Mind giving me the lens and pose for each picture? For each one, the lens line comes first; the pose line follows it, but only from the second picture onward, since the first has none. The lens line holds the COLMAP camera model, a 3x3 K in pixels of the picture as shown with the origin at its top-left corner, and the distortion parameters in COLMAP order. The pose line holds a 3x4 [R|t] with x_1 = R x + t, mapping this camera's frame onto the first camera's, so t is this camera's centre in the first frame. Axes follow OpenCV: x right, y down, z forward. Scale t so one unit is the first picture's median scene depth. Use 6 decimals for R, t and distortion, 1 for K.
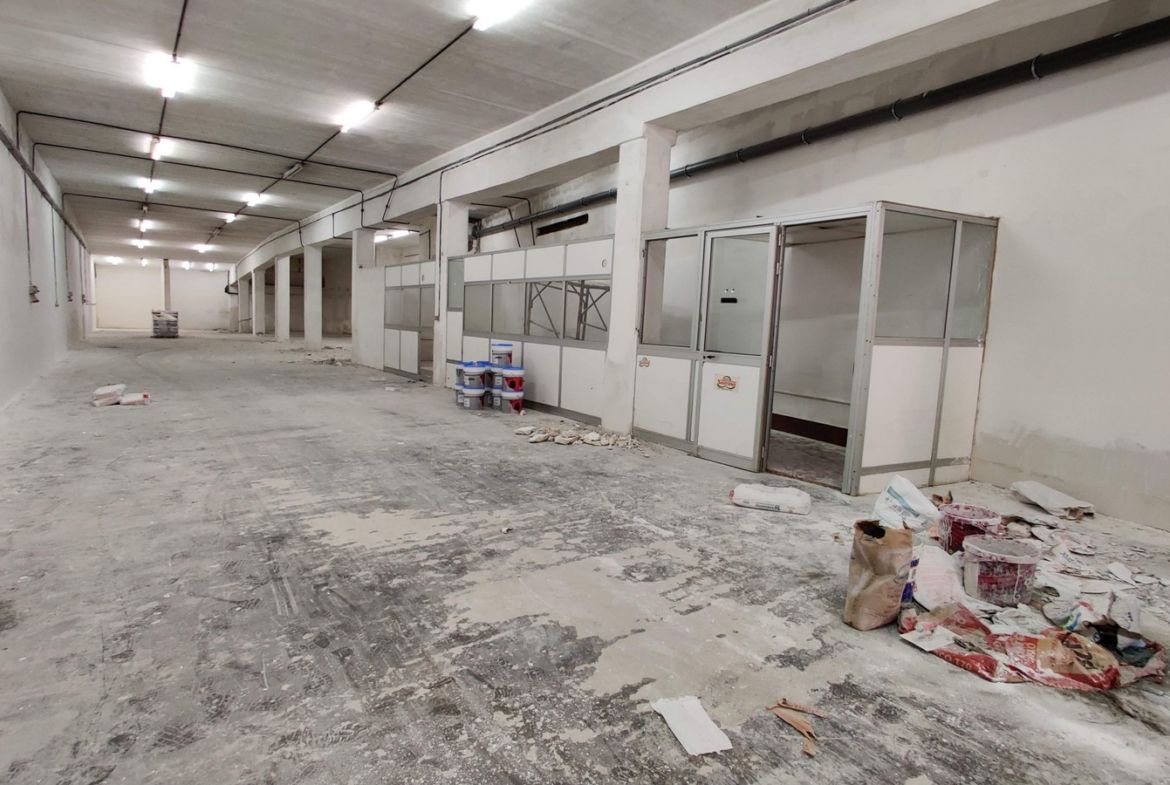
lens RADIAL K [[632.3, 0, 588.0], [0, 632.3, 388.0], [0, 0, 1]] dist [-0.053985, 0.060856]
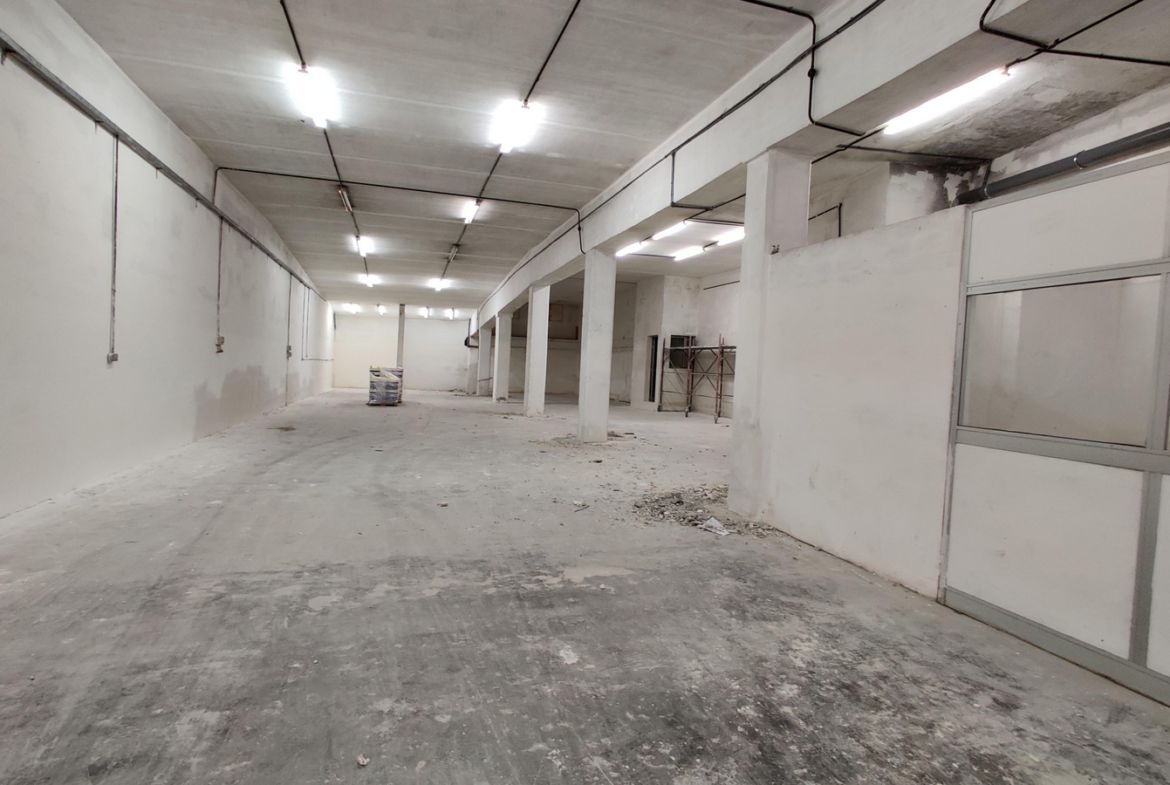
lens RADIAL K [[632.3, 0, 588.0], [0, 632.3, 388.0], [0, 0, 1]] dist [-0.053985, 0.060856]
pose [[0.943097, 0.012780, -0.332273, -0.214317], [-0.042855, 0.995599, -0.083344, -0.049628], [0.329746, 0.092841, 0.939494, 0.394583]]
